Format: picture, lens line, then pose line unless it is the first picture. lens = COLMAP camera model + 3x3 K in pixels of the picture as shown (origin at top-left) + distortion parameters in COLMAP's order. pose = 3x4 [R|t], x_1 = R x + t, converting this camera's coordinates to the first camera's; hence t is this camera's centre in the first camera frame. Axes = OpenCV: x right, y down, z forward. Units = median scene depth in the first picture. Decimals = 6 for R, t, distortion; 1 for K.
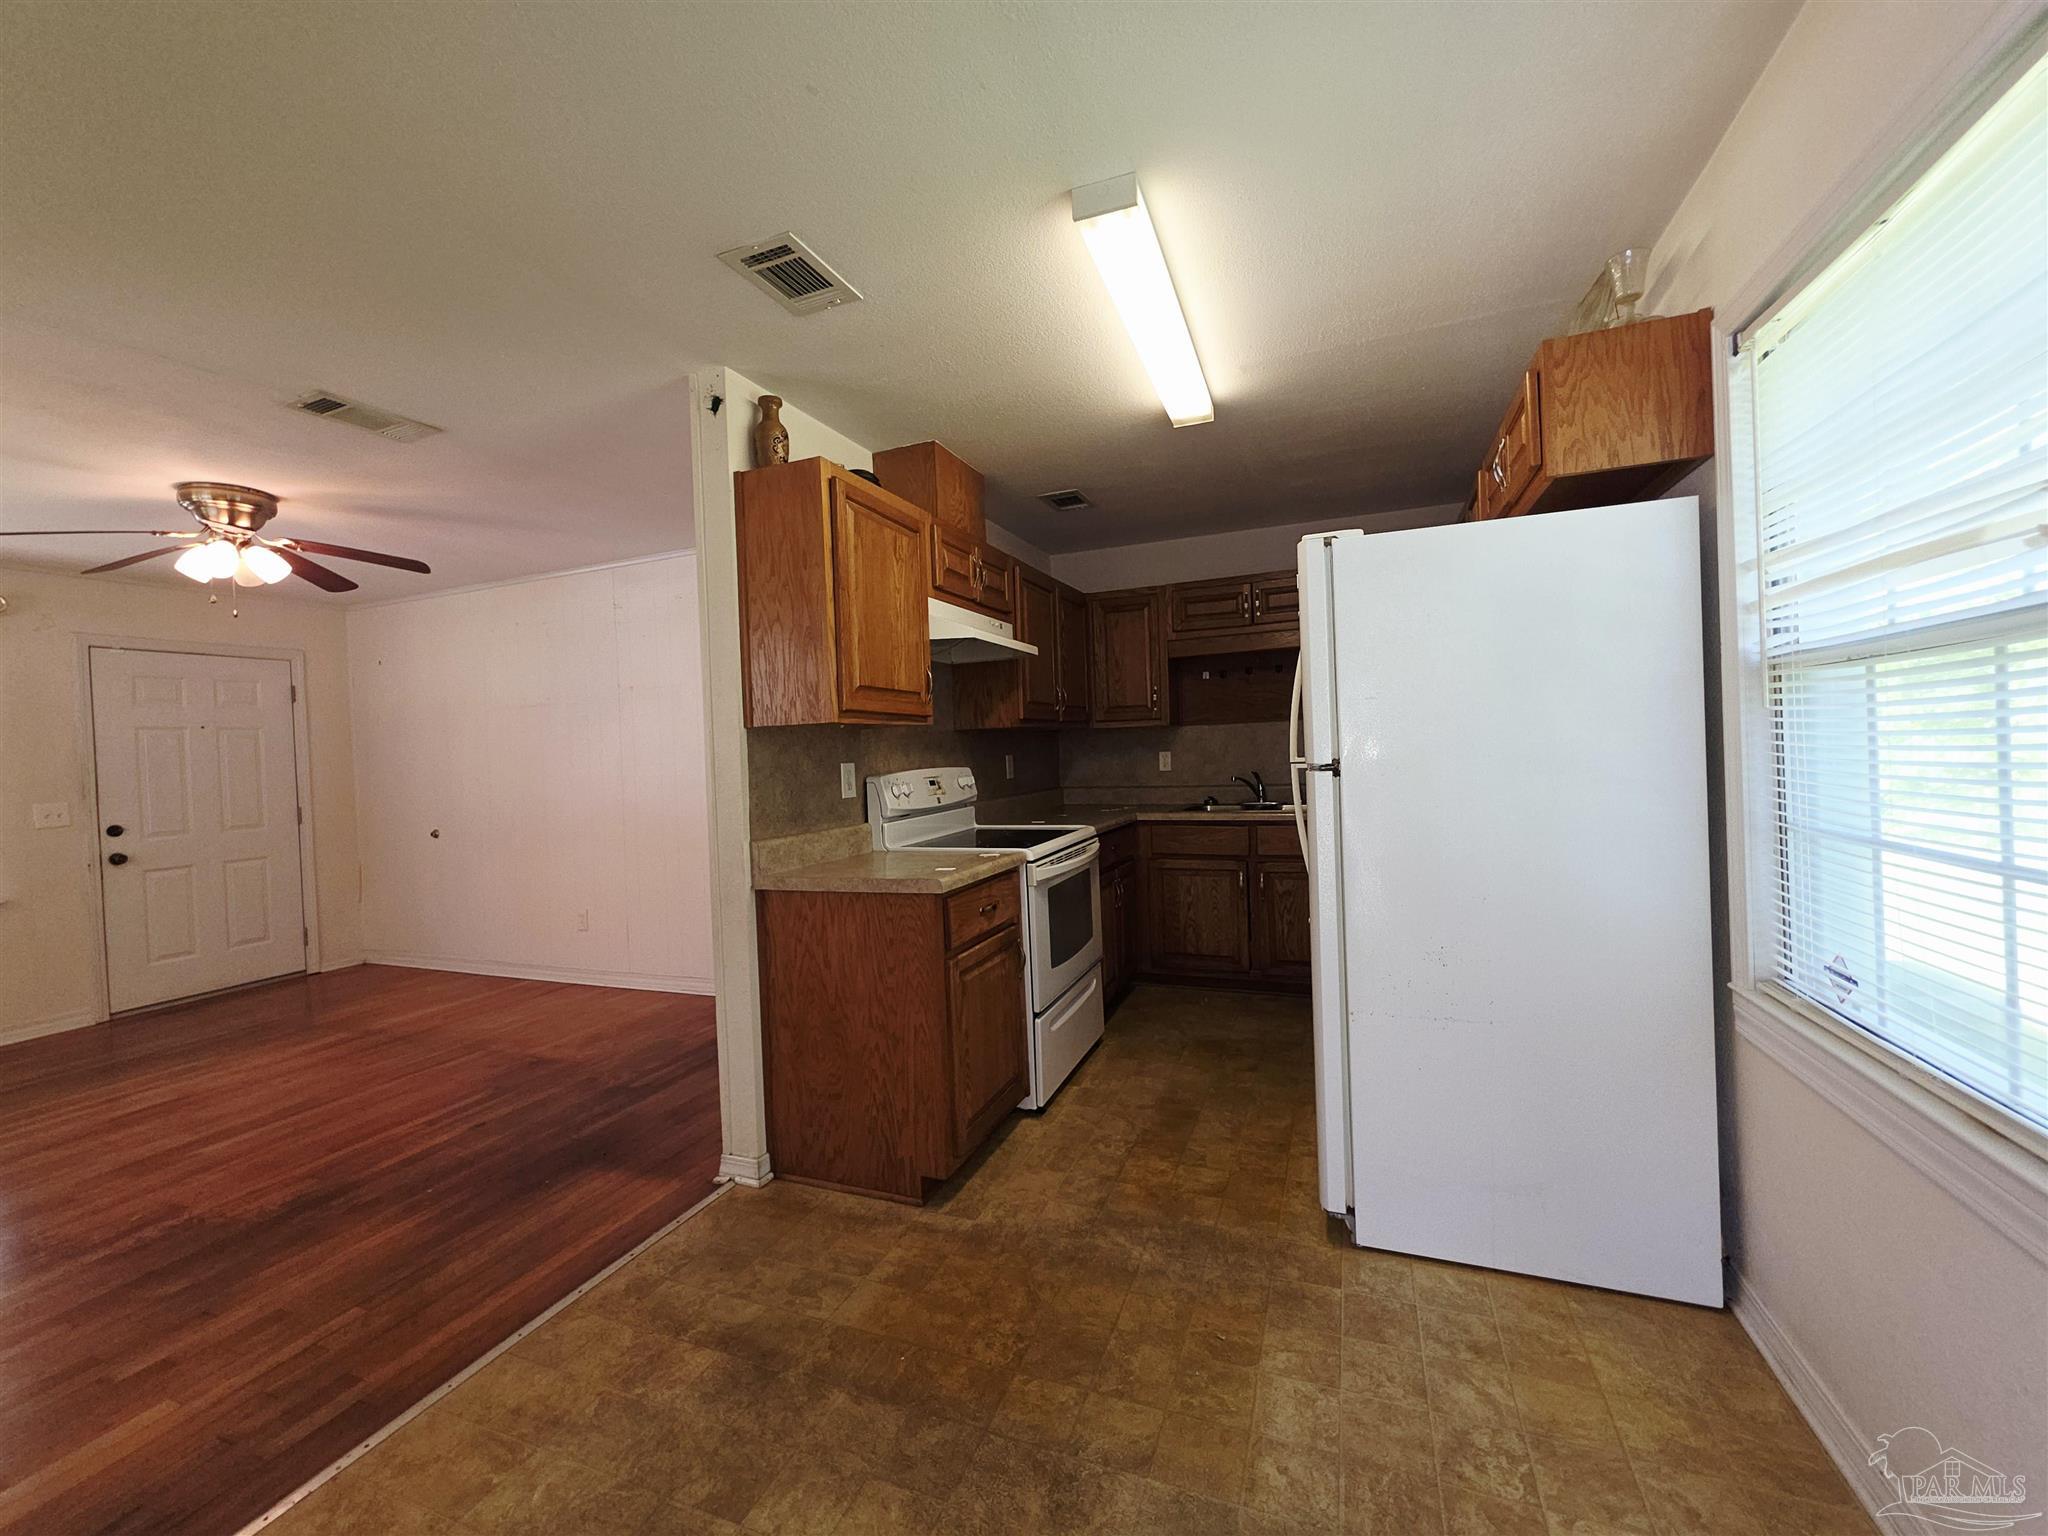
lens RADIAL K [[816.6, 0, 1028.8], [0, 816.6, 759.9], [0, 0, 1]] dist [-0.002210, -0.000416]
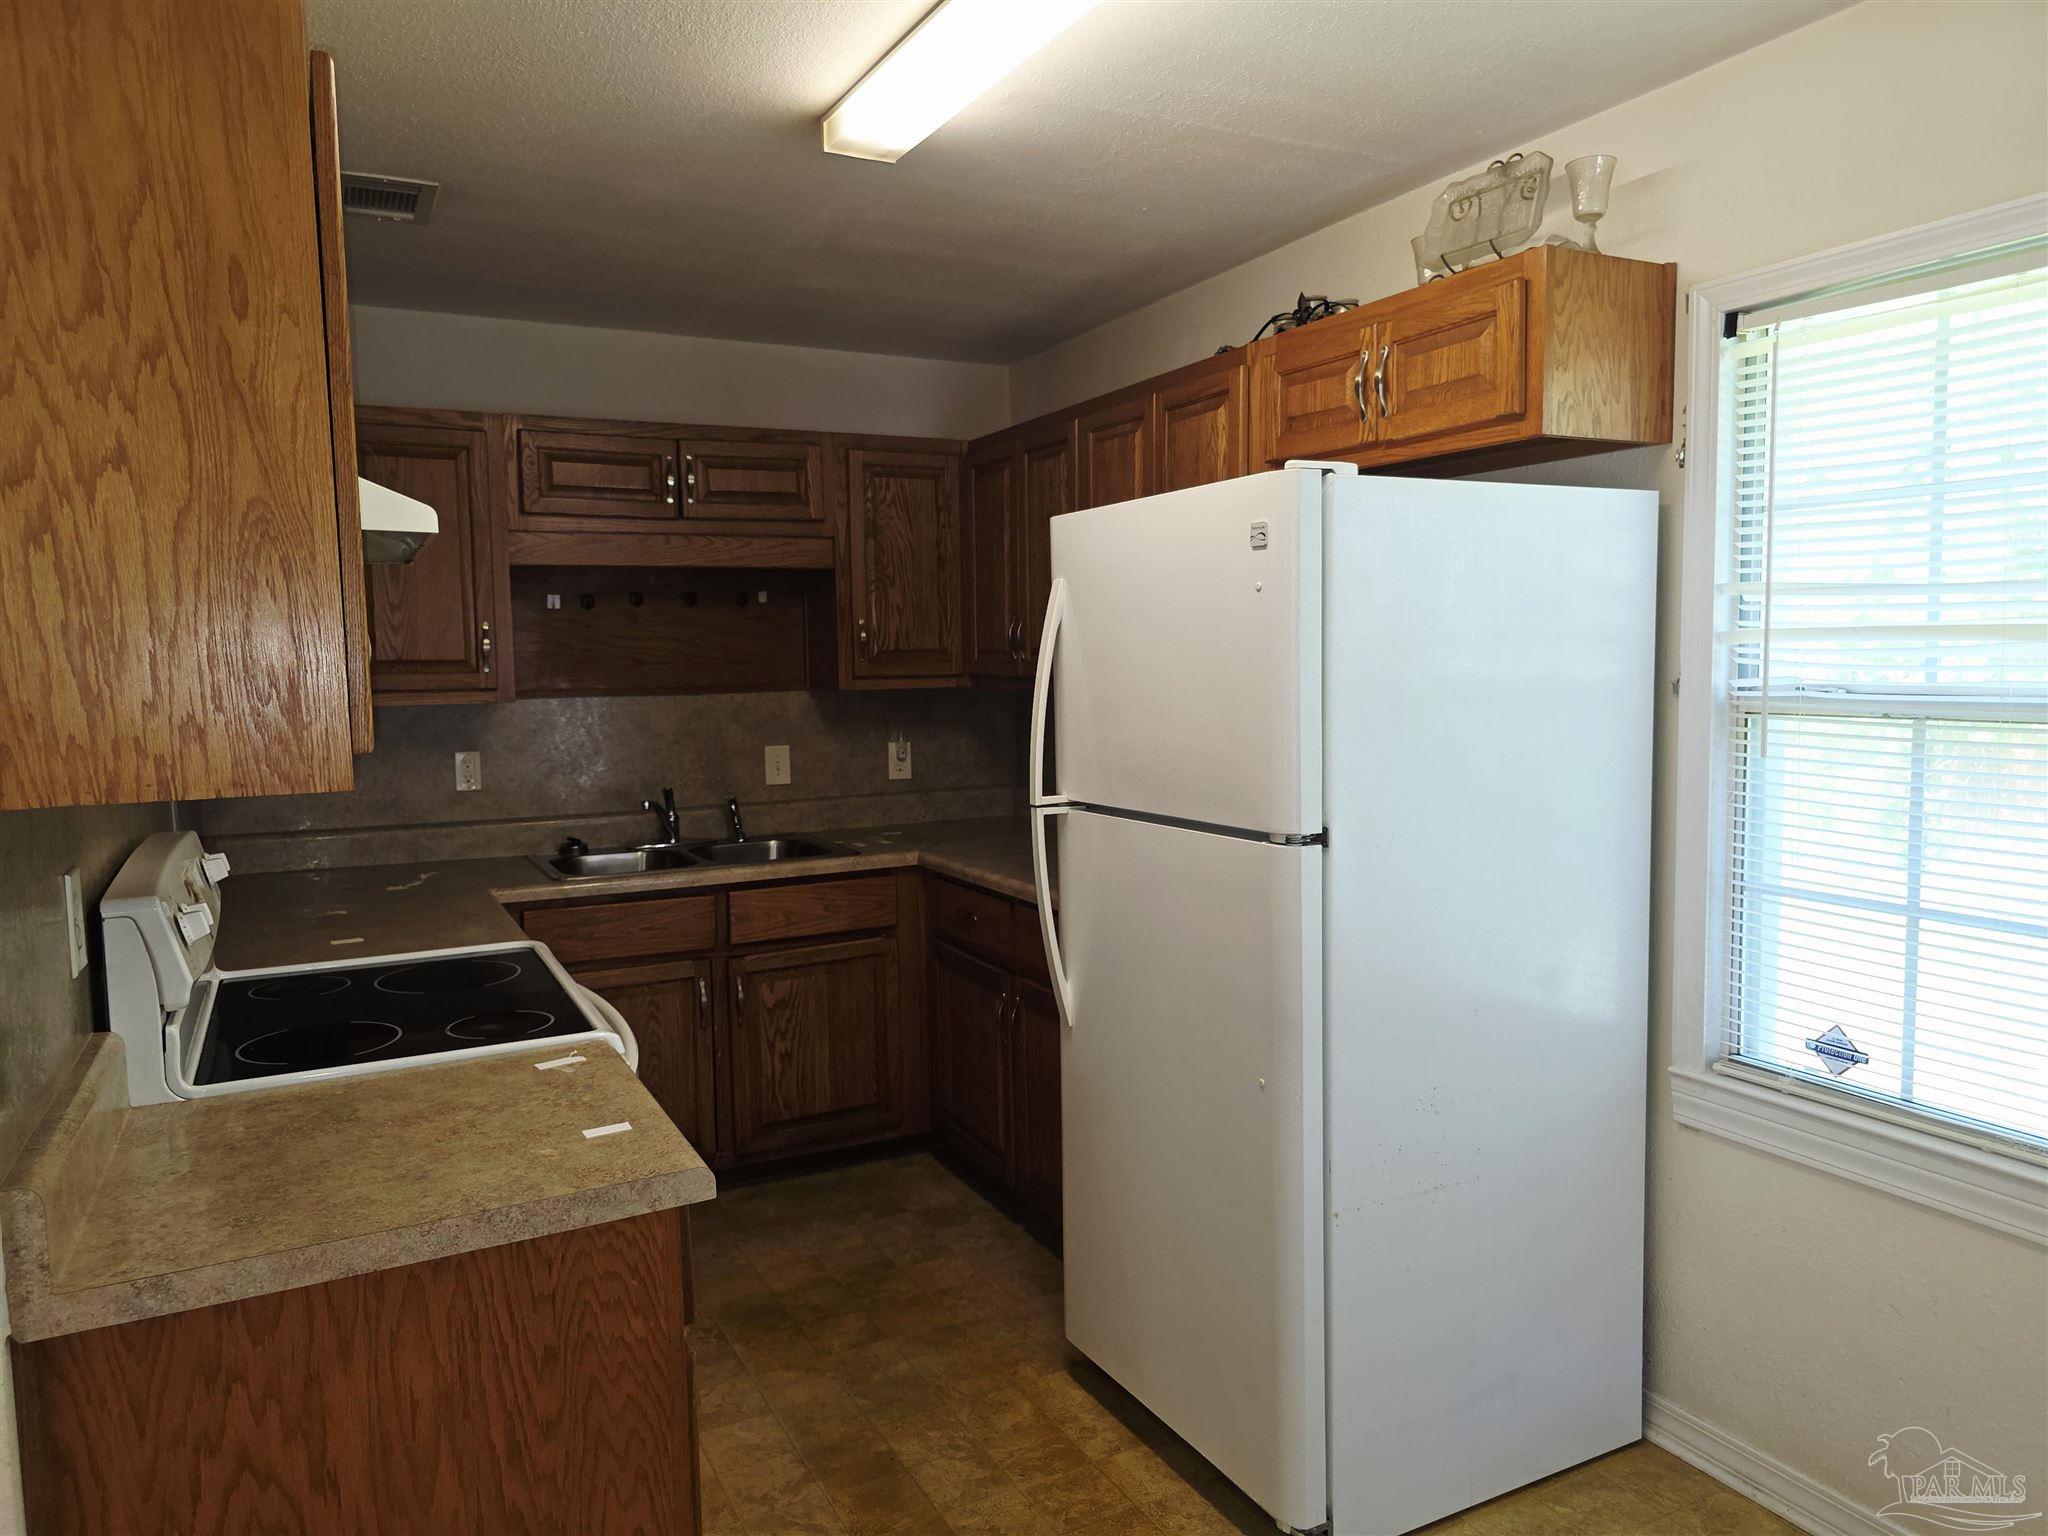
lens RADIAL K [[1381.8, 0, 1031.6], [0, 1381.8, 771.8], [0, 0, 1]] dist [0.047419, -0.047407]
pose [[0.655444, -0.039908, 0.754189, -0.355222], [0.001210, 0.998657, 0.051792, -0.059980], [-0.755243, -0.033034, 0.654612, 0.287260]]
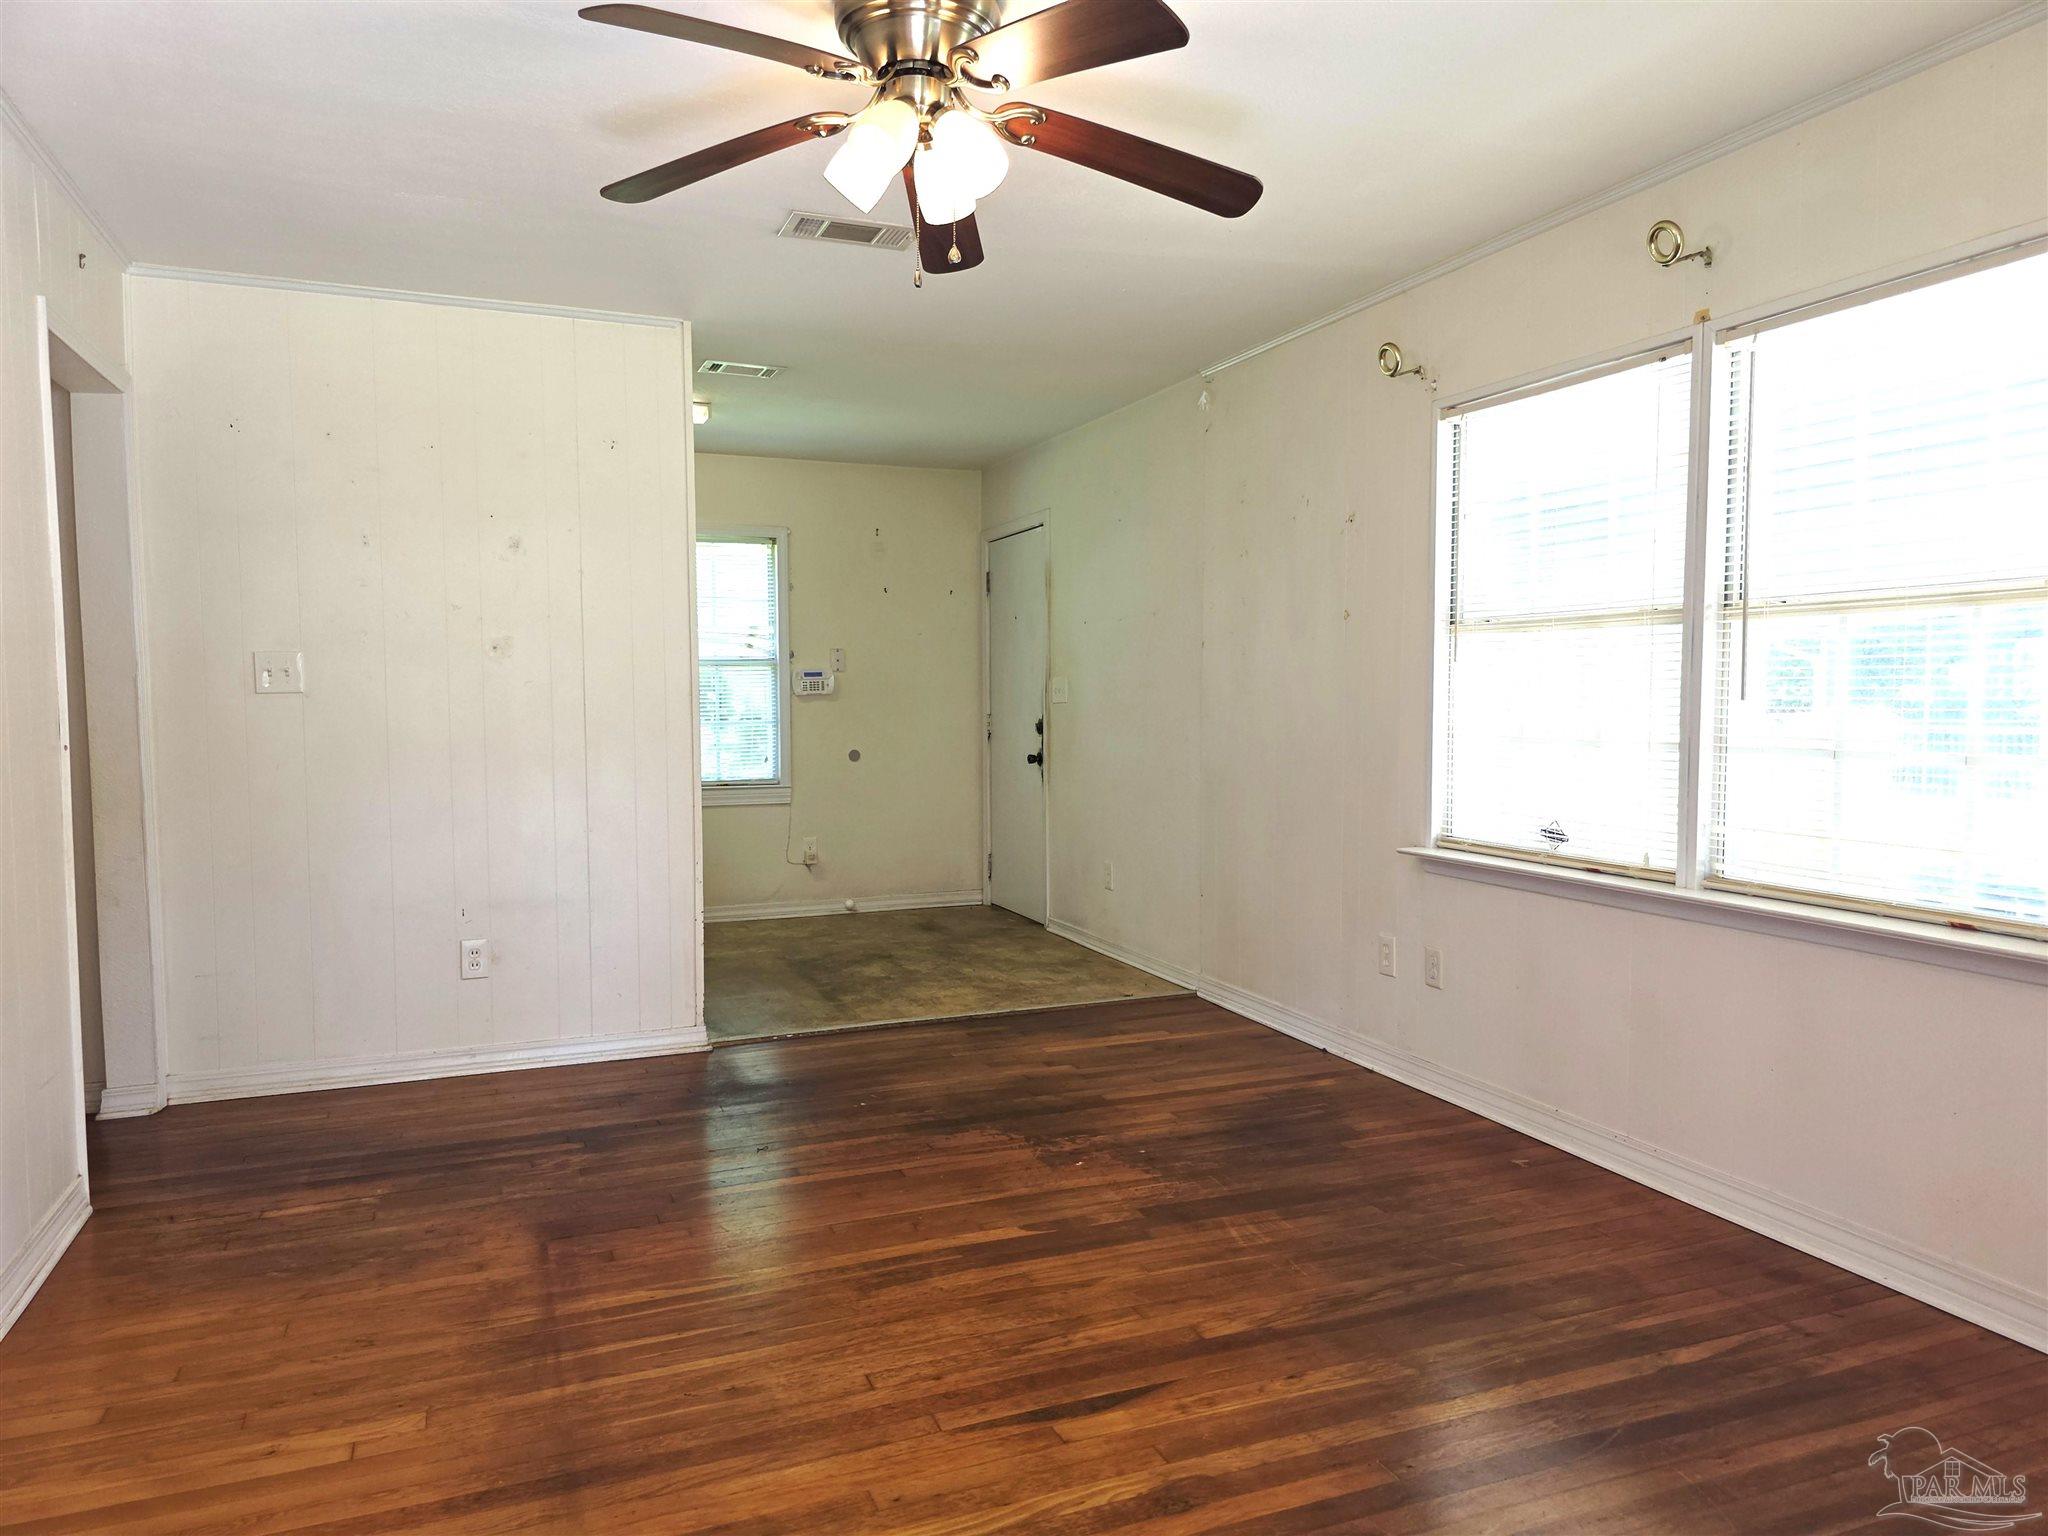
lens RADIAL K [[1381.8, 0, 1031.6], [0, 1381.8, 771.8], [0, 0, 1]] dist [0.047419, -0.047407]
pose [[-0.691549, 0.003651, 0.722320, -1.585934], [0.039850, 0.998657, 0.033104, 0.067574], [-0.721229, 0.051677, -0.690766, 1.514882]]
